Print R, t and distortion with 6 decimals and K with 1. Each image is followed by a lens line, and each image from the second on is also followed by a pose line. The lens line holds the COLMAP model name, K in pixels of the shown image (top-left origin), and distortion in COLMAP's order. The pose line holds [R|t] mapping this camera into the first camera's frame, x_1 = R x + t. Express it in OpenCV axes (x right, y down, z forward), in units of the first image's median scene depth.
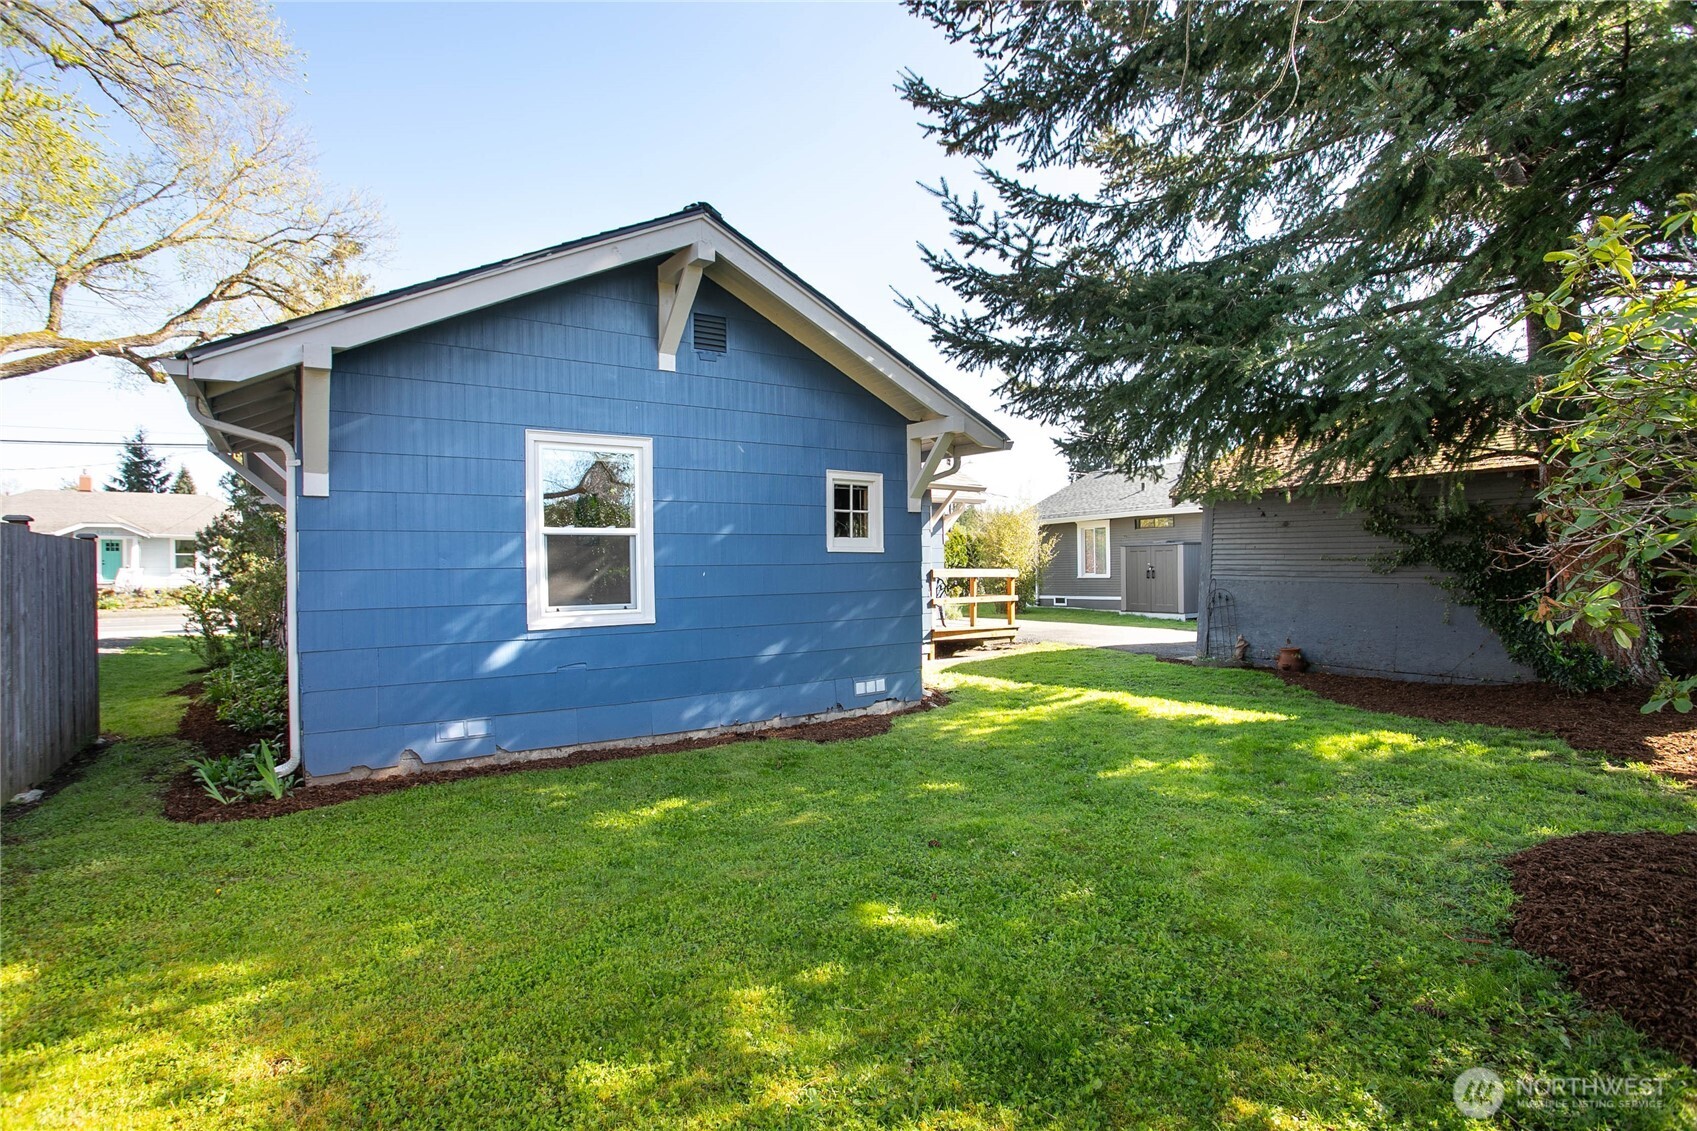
lens RADIAL K [[811.8, 0, 843.3], [0, 811.8, 573.6], [0, 0, 1]] dist [-0.001927, 0.001959]
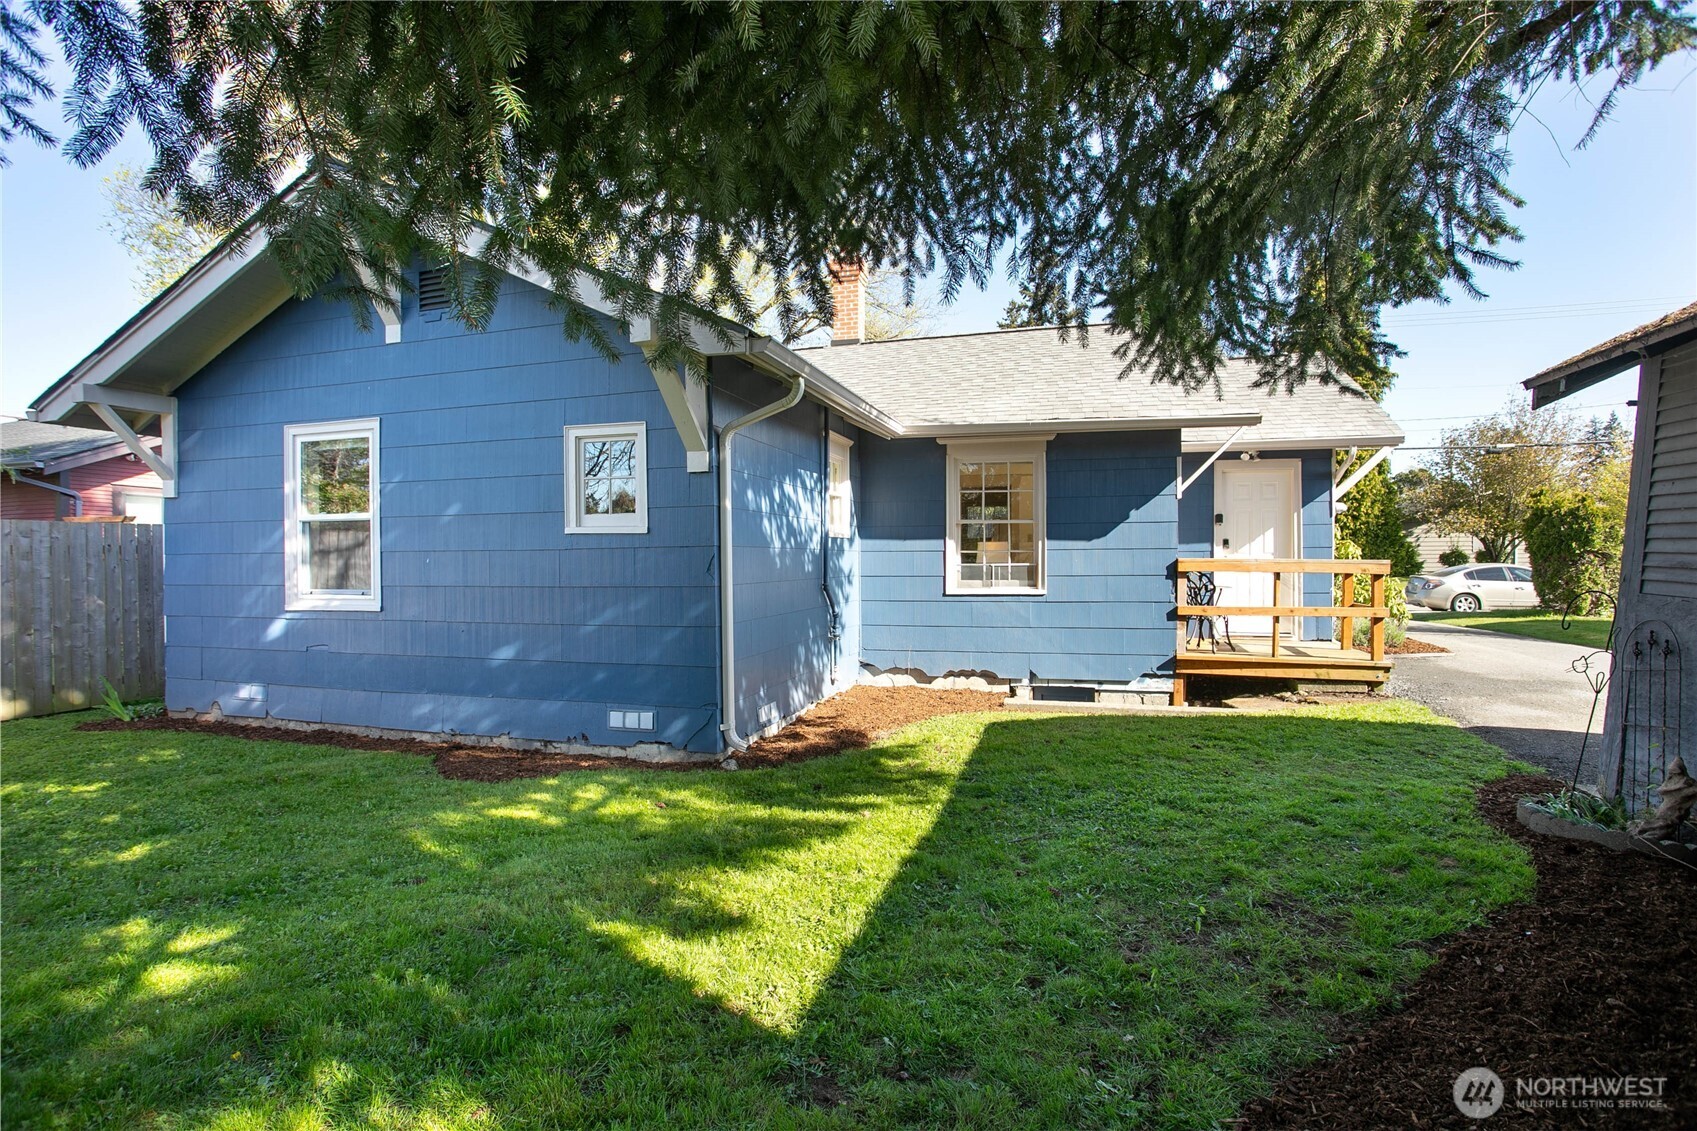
lens RADIAL K [[811.8, 0, 847.1], [0, 811.8, 558.3], [0, 0, 1]] dist [-0.001927, 0.001959]
pose [[0.606370, 0.011421, -0.795101, 0.801820], [-0.004221, 0.999929, 0.011144, -0.013384], [0.795172, -0.003401, 0.606375, 0.799856]]
